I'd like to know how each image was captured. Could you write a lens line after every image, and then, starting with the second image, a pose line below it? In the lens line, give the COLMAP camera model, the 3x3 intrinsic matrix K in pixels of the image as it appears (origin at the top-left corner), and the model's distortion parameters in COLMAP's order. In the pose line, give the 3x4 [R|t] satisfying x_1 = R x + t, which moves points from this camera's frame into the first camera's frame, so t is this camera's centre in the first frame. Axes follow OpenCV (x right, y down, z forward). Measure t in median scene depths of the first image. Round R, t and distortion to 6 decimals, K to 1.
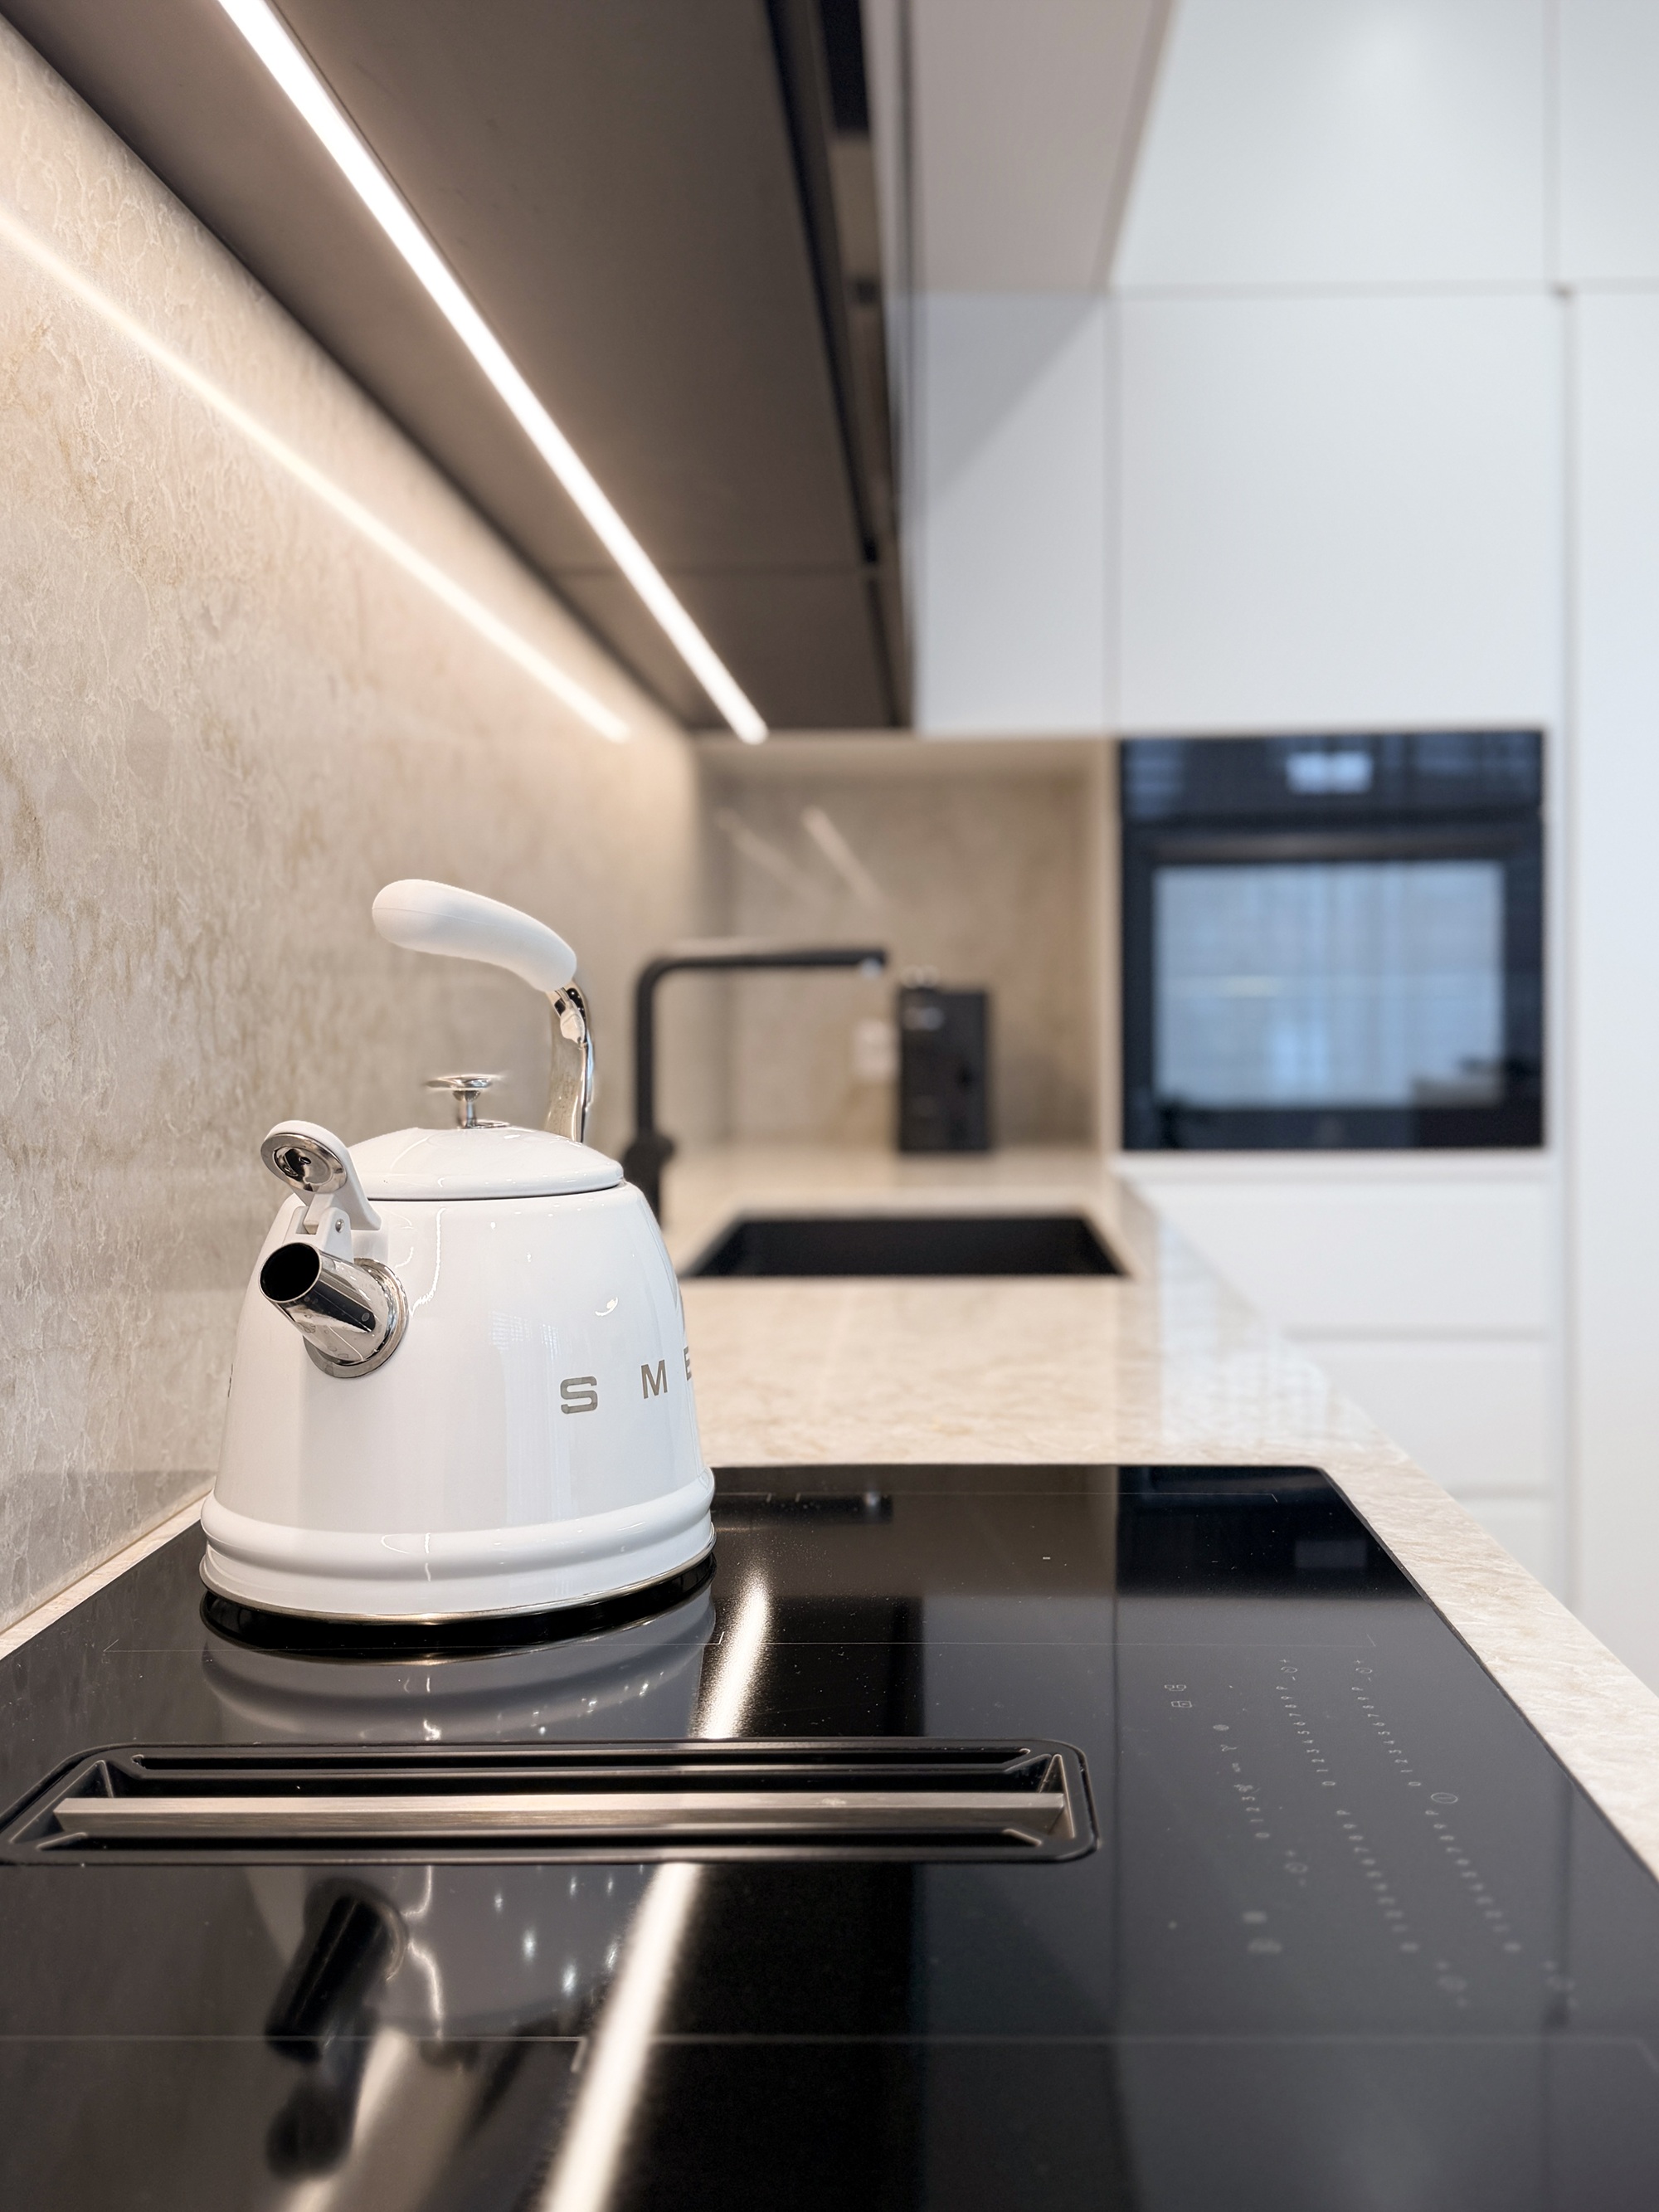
lens RADIAL K [[2023.1, 0, 902.3], [0, 2023.1, 1025.6], [0, 0, 1]] dist [0.110289, -0.282651]
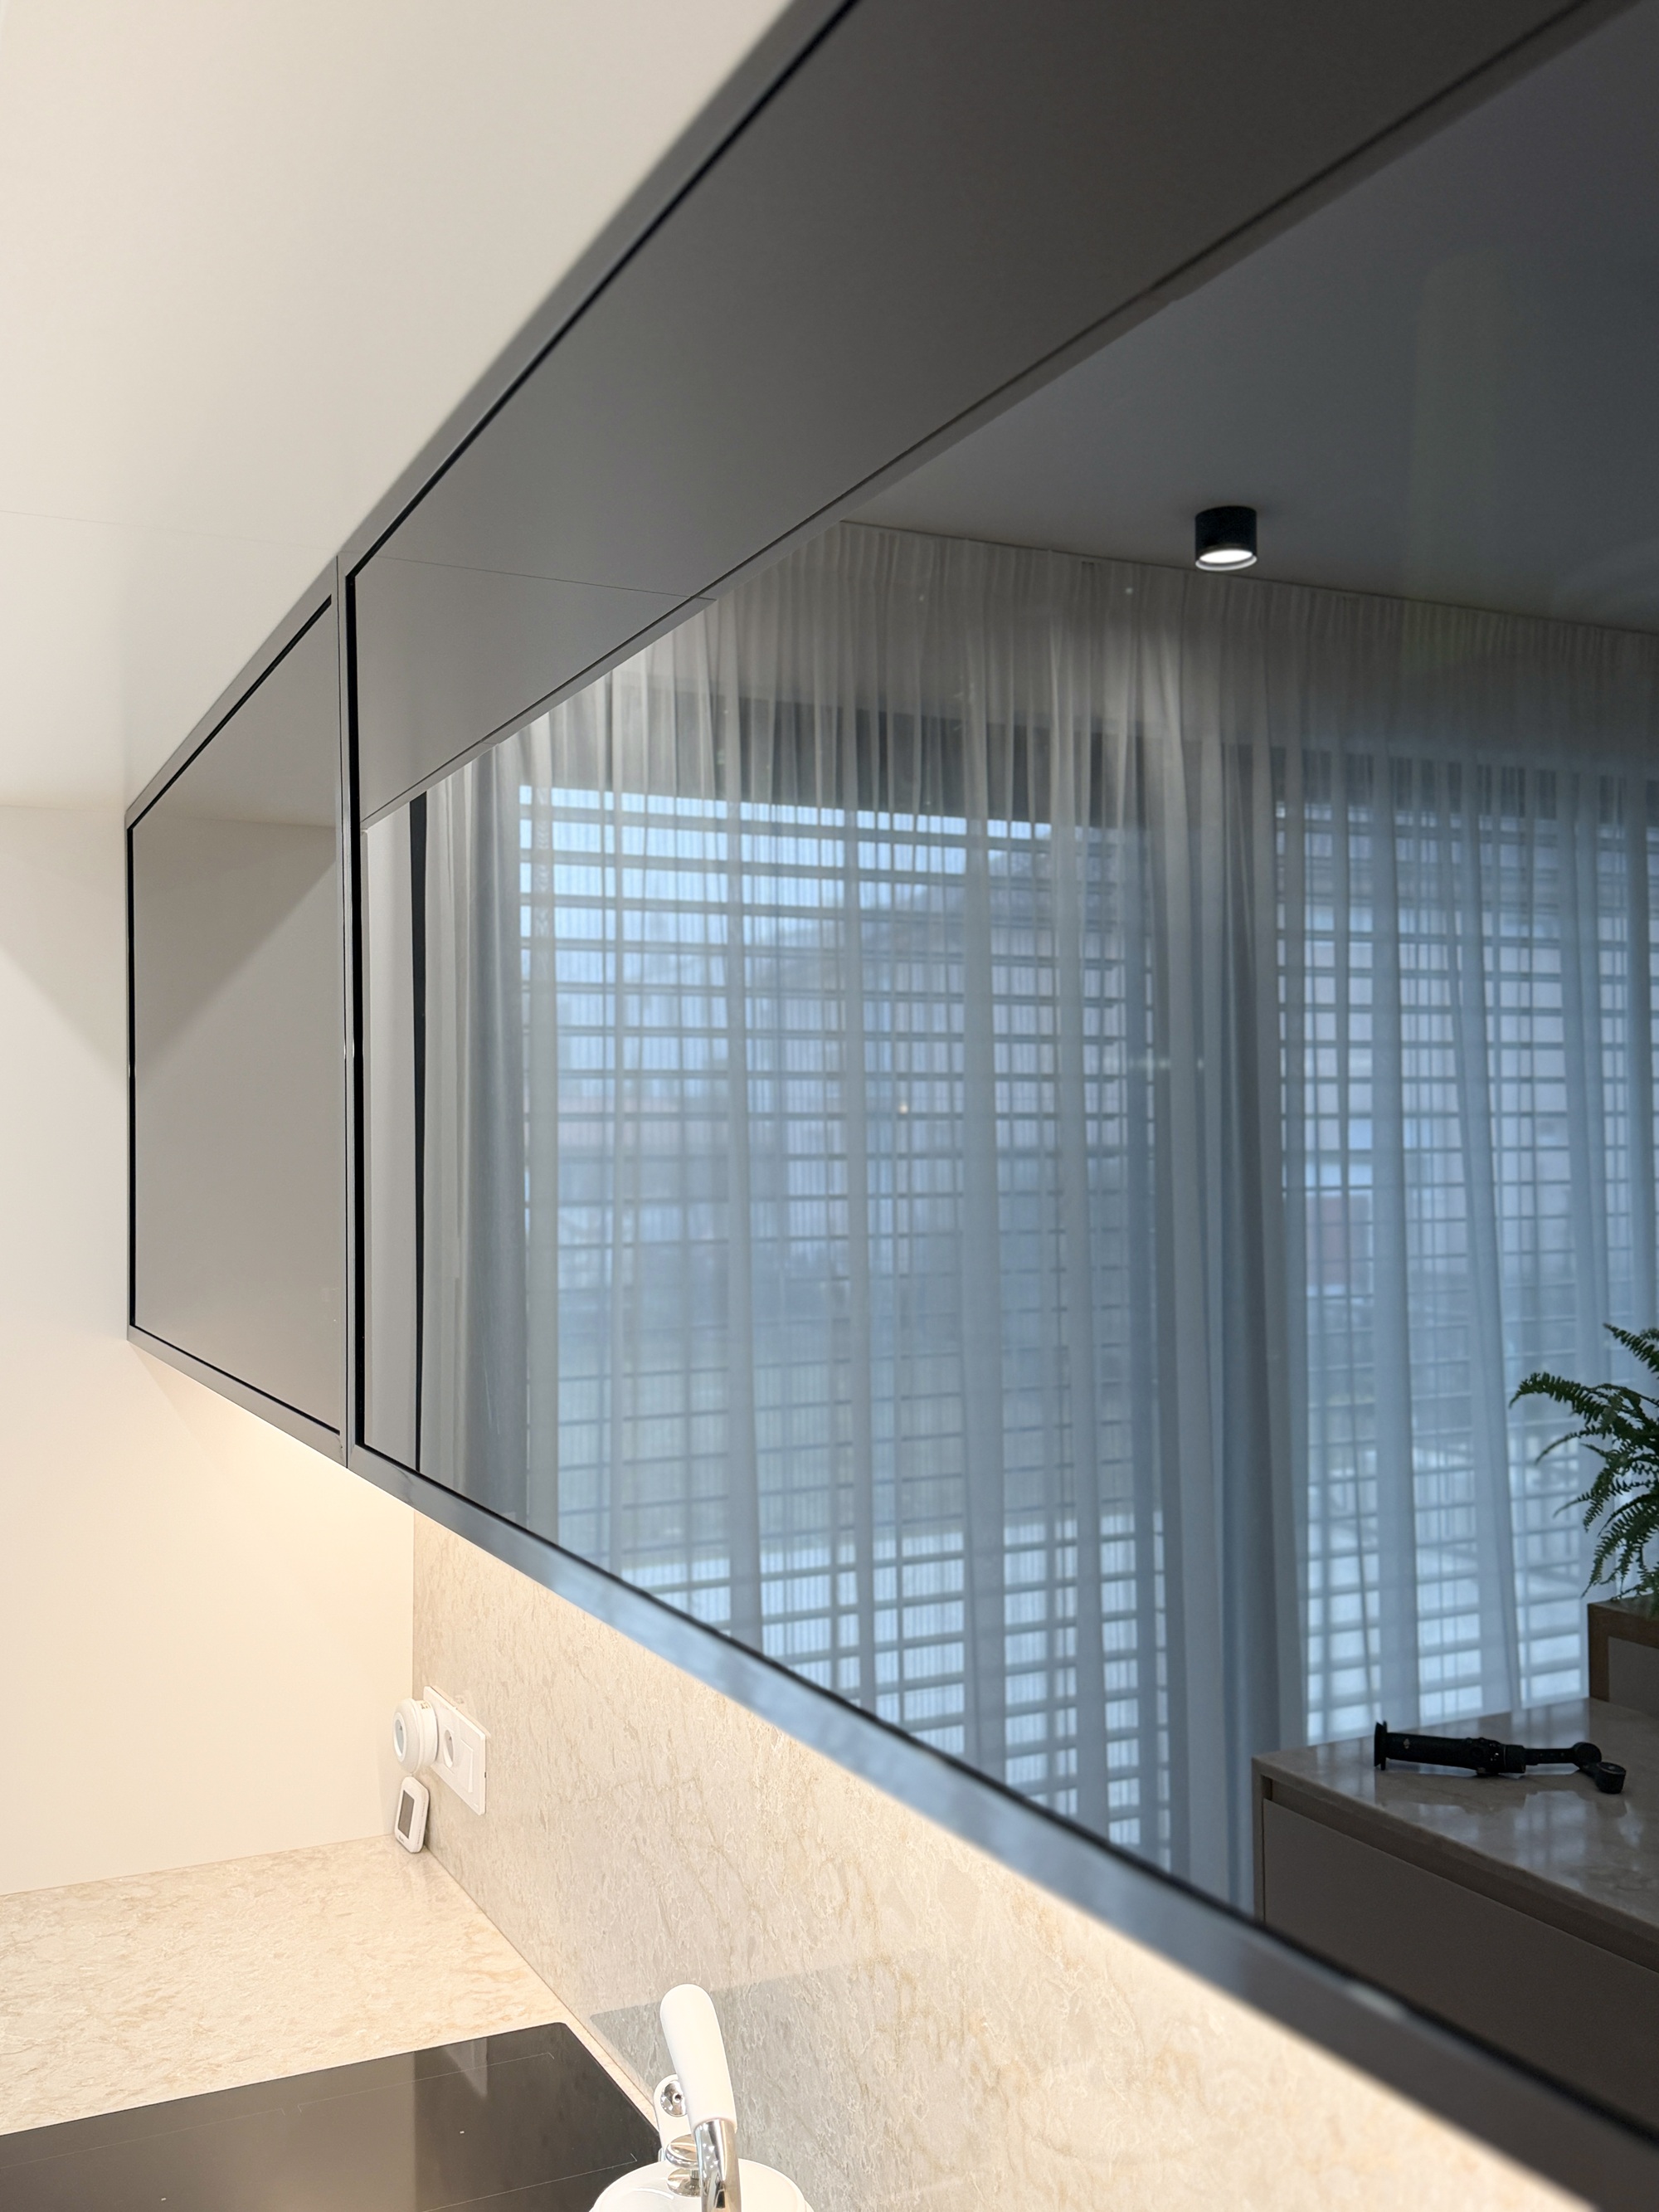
lens RADIAL K [[2038.3, 0, 830.3], [0, 2038.3, 1106.7], [0, 0, 1]] dist [0.002121, 0.001899]
pose [[-0.888214, 0.011588, -0.459284, 0.290940], [0.013751, 0.999905, -0.001363, -0.575684], [0.459224, -0.007526, -0.888288, 1.879068]]
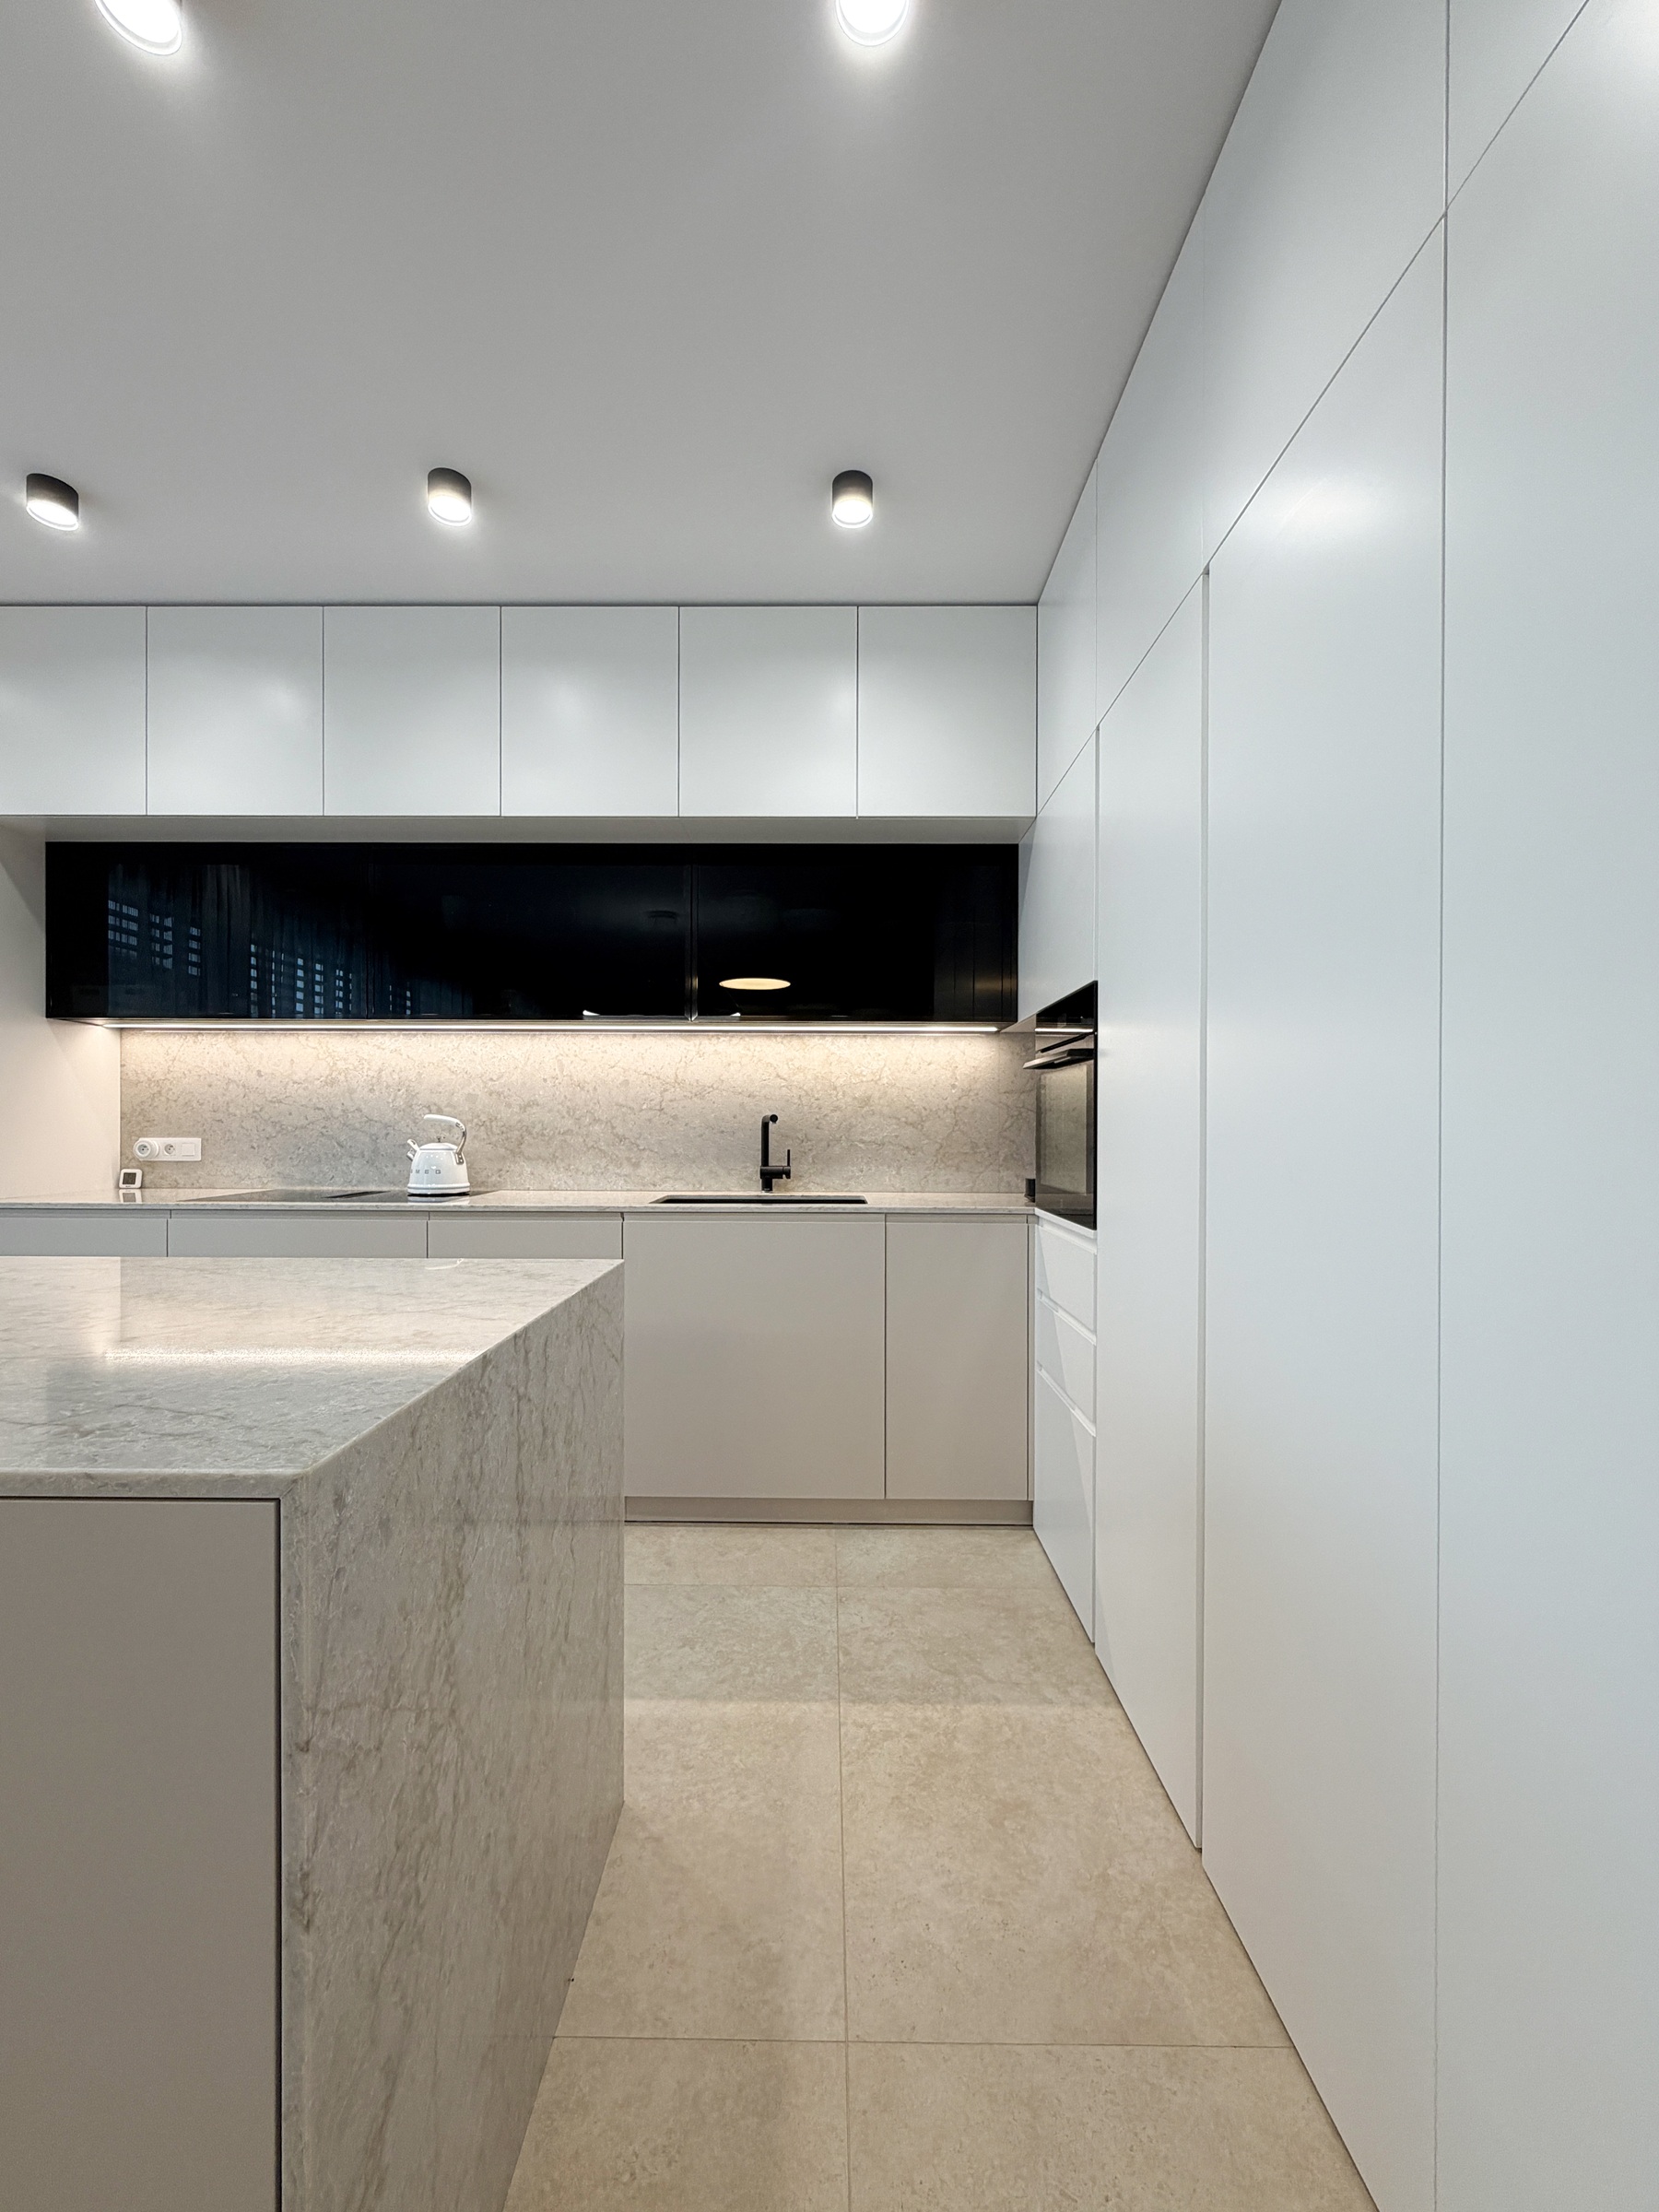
lens RADIAL K [[898.4, 0, 819.7], [0, 898.4, 1135.3], [0, 0, 1]] dist [-0.001211, 0.000021]
pose [[0.024920, 0.016685, -0.999550, 2.900823], [-0.018432, 0.999698, 0.016228, -0.058447], [0.999519, 0.018020, 0.025220, 2.010040]]
